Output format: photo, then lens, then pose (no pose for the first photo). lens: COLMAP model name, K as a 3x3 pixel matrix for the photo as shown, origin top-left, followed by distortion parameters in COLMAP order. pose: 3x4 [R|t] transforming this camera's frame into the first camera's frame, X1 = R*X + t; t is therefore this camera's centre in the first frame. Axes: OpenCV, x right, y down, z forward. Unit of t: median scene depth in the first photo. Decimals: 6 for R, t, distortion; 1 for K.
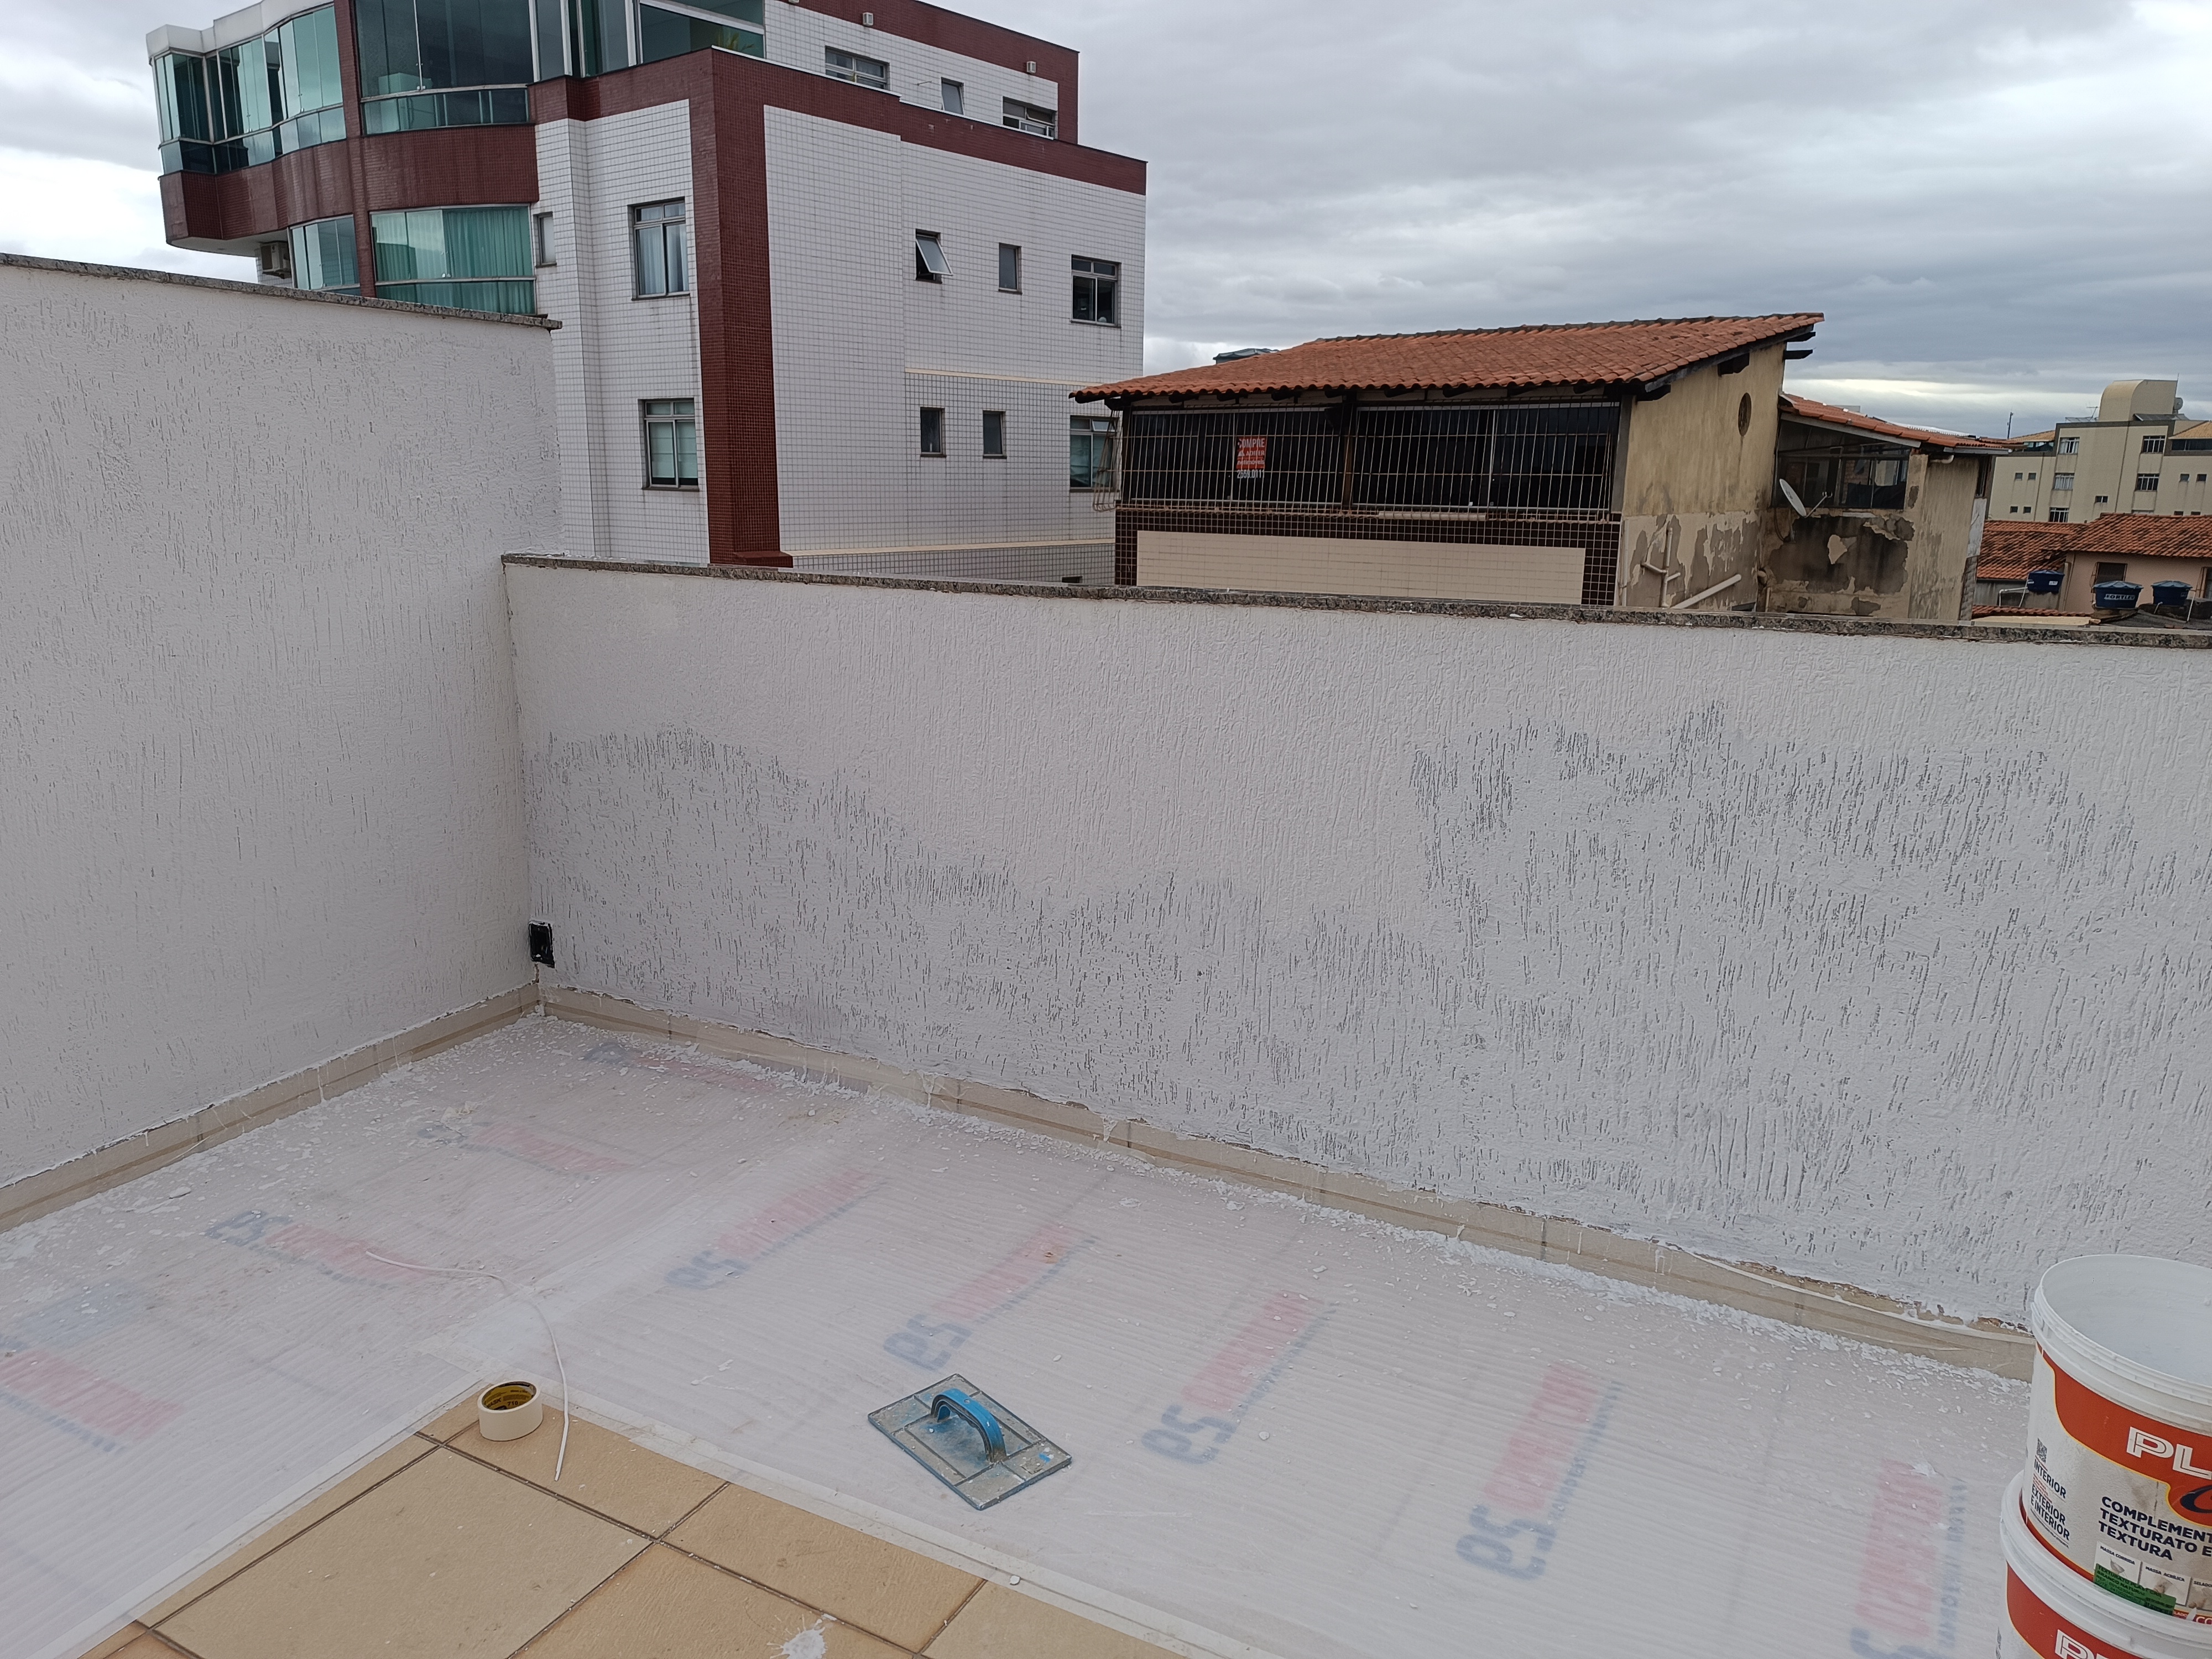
lens RADIAL K [[1572.5, 0, 1103.1], [0, 1572.5, 820.8], [0, 0, 1]] dist [0.032150, -0.032000]
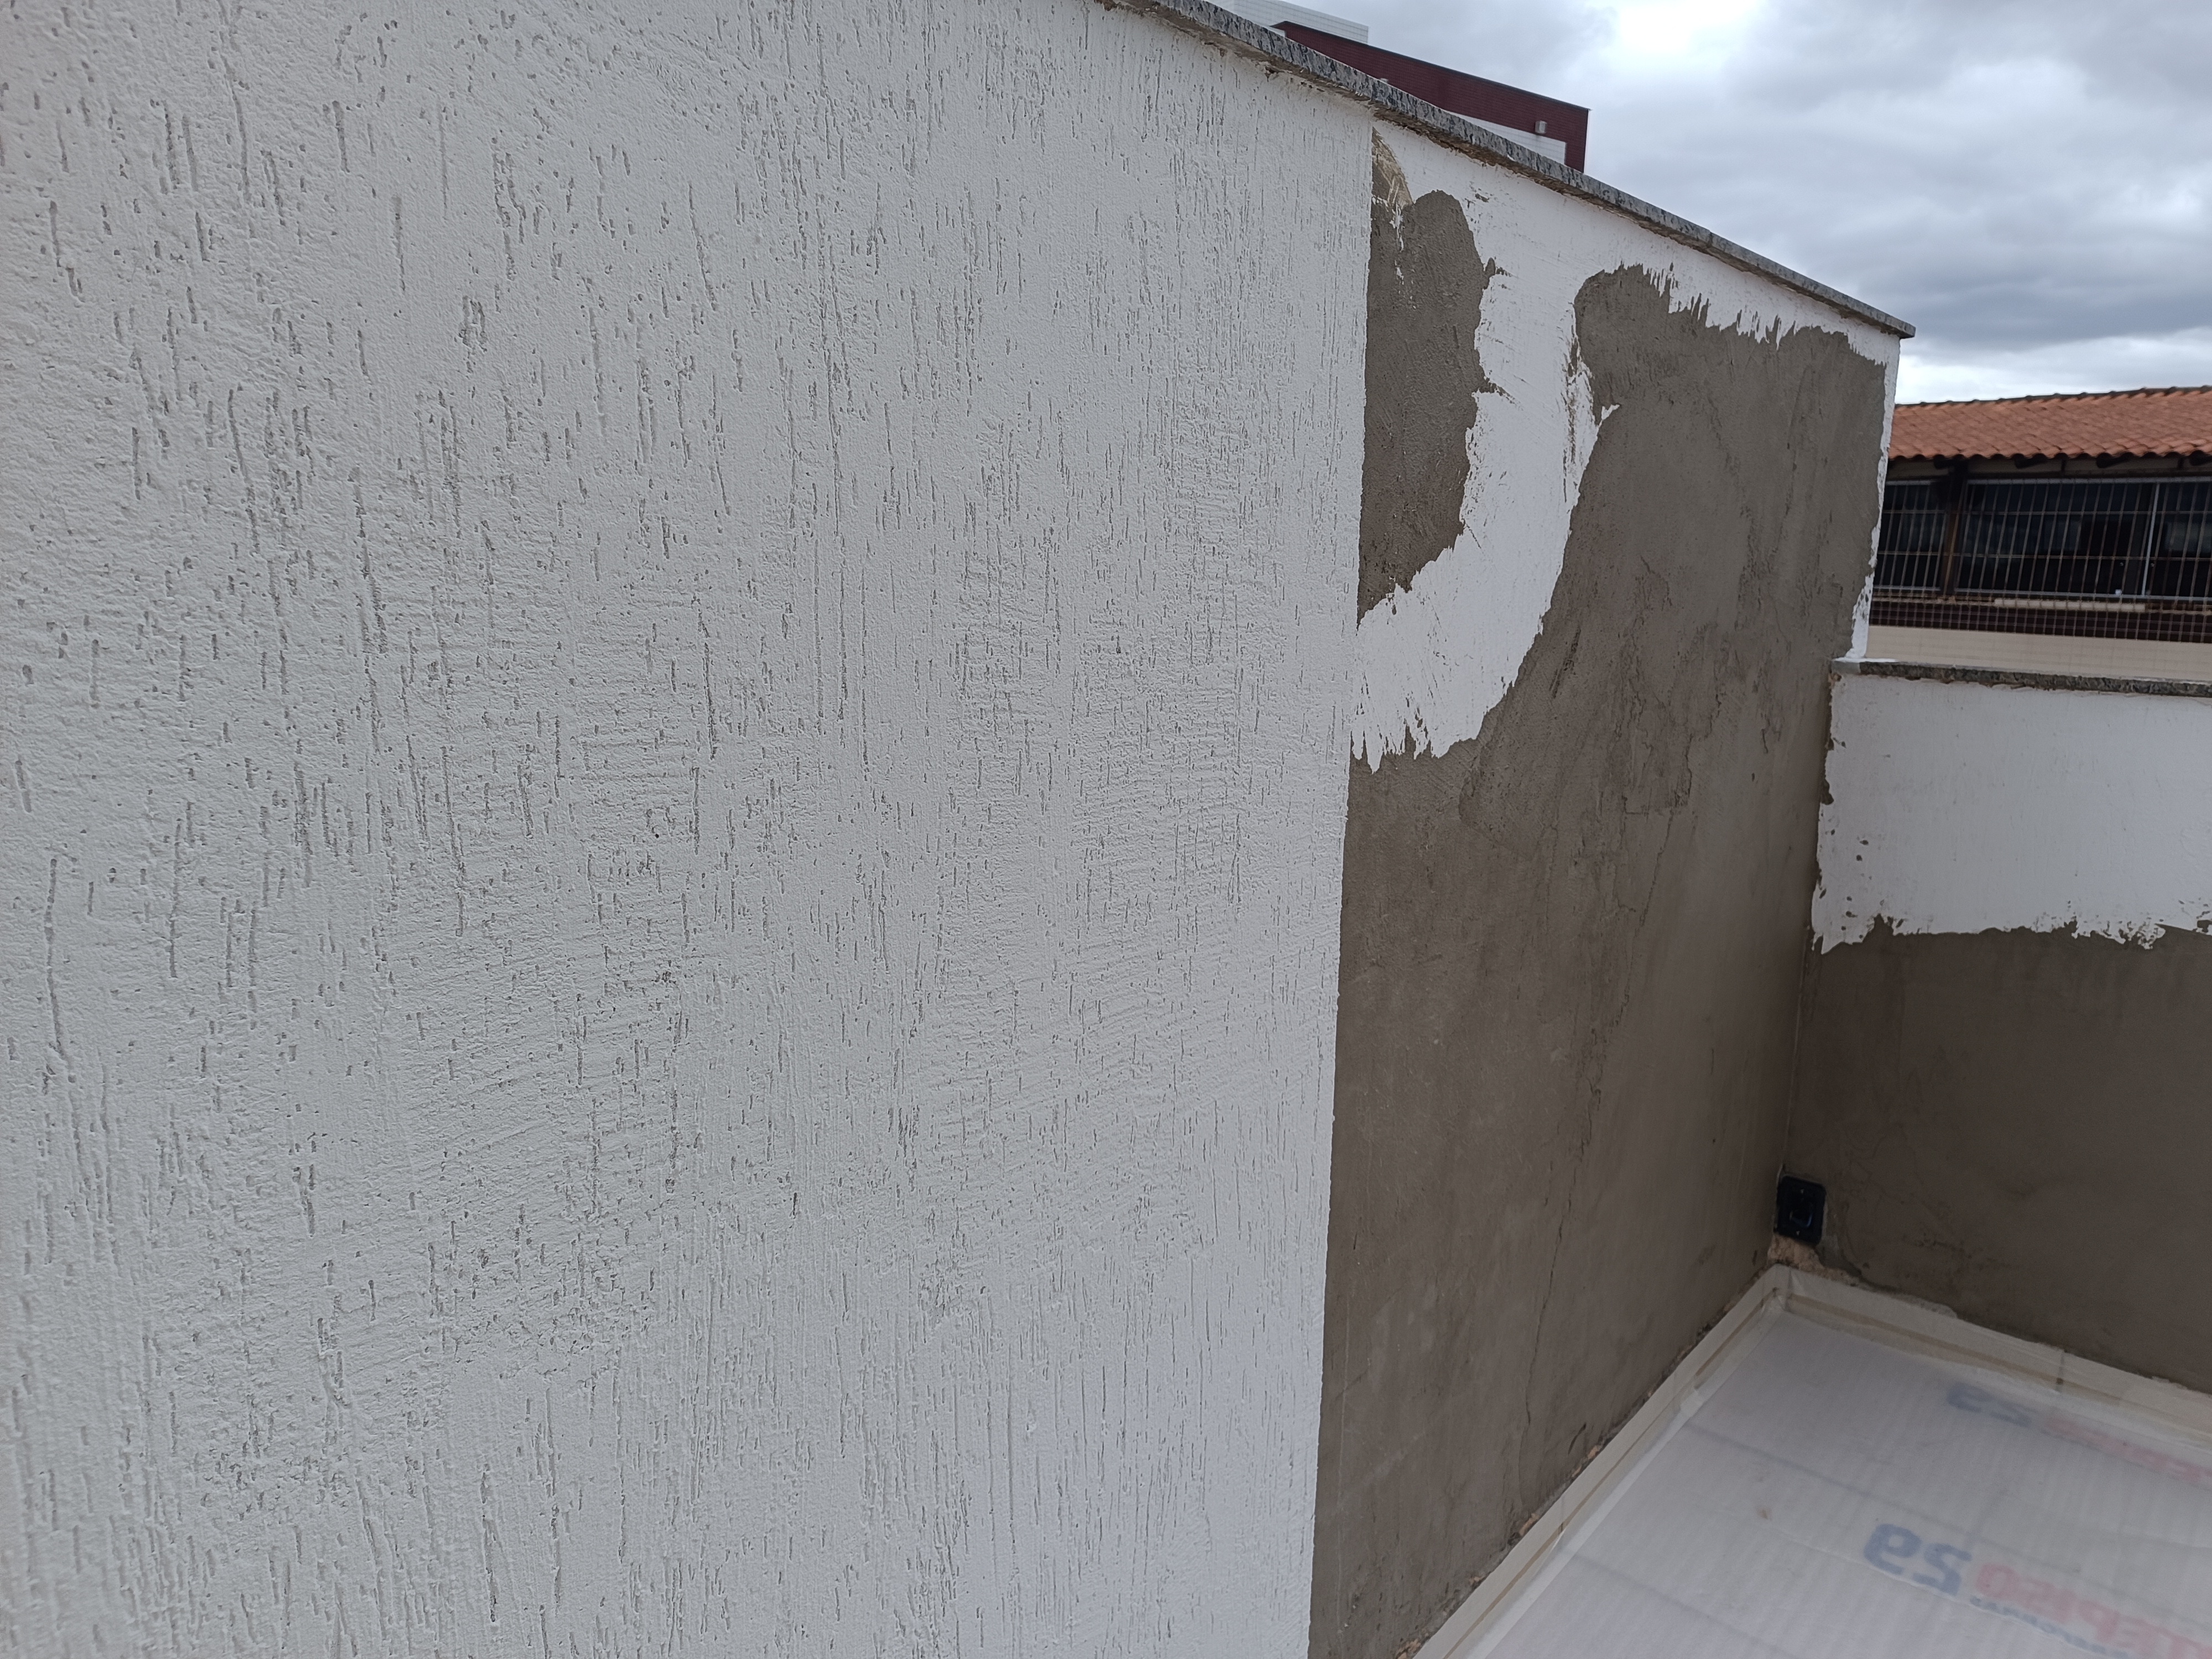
lens RADIAL K [[1572.5, 0, 1087.1], [0, 1572.5, 837.7], [0, 0, 1]] dist [0.032150, -0.032000]
pose [[0.972395, 0.050946, -0.227711, -0.115120], [-0.059527, 0.997746, -0.030971, -0.010694], [0.225620, 0.043671, 0.973236, 0.055010]]
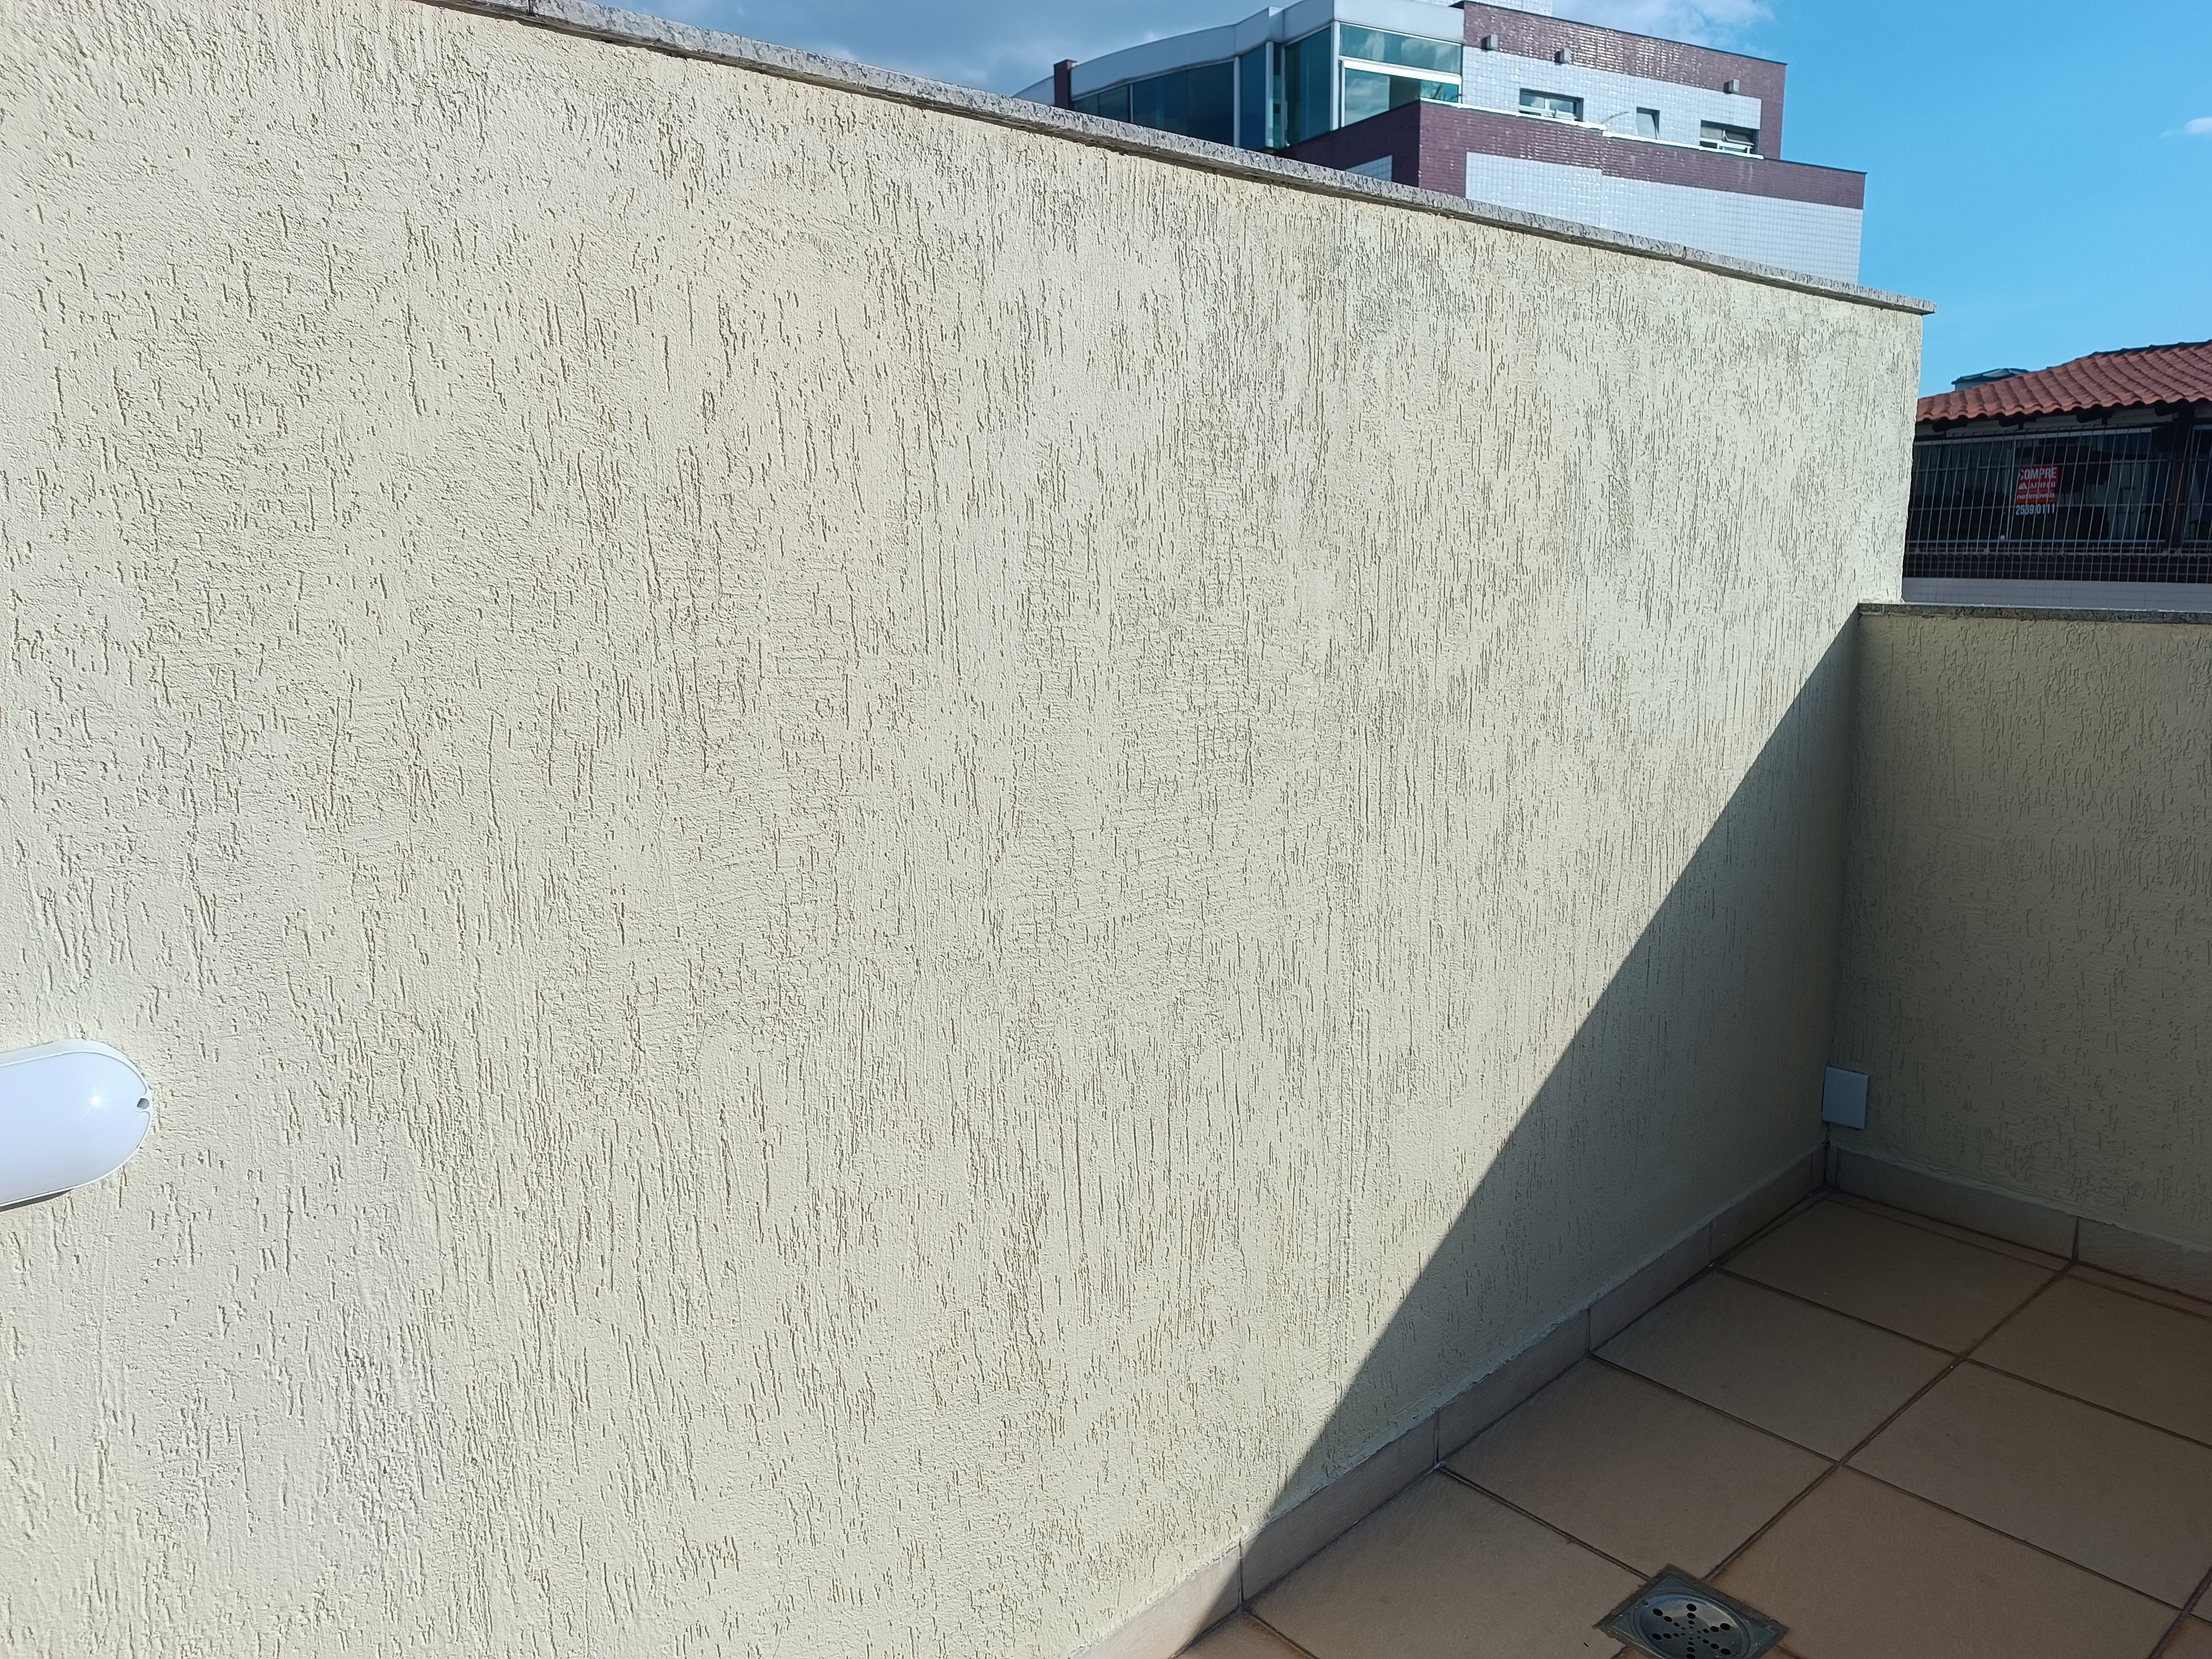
lens RADIAL K [[1572.5, 0, 1098.0], [0, 1572.5, 811.5], [0, 0, 1]] dist [0.032150, -0.032000]
pose [[0.938608, 0.035903, -0.343114, -0.098466], [-0.049758, 0.998259, -0.031660, -0.004570], [0.341380, 0.046789, 0.938760, 0.029862]]
